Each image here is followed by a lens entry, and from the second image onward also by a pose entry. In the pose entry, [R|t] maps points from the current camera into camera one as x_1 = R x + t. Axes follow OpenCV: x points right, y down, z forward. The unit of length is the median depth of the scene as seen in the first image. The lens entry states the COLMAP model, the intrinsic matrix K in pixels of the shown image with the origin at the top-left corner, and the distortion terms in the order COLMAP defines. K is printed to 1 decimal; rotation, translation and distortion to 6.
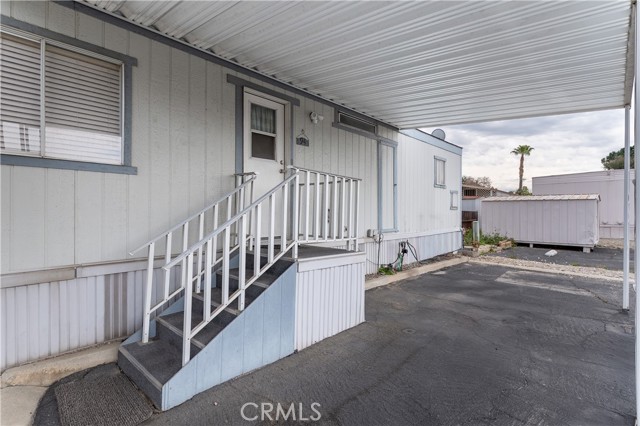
lens RADIAL K [[311.8, 0, 316.9], [0, 311.8, 209.5], [0, 0, 1]] dist [0.001579, -0.000070]
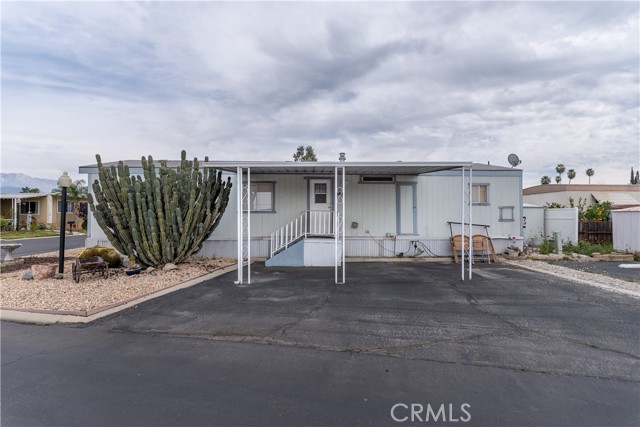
lens RADIAL K [[311.8, 0, 321.0], [0, 311.8, 215.8], [0, 0, 1]] dist [0.001579, -0.000070]
pose [[0.678903, -0.024624, -0.733815, 1.747119], [0.005094, 0.999571, -0.028829, 0.017690], [0.734210, 0.015834, 0.678737, -0.771761]]
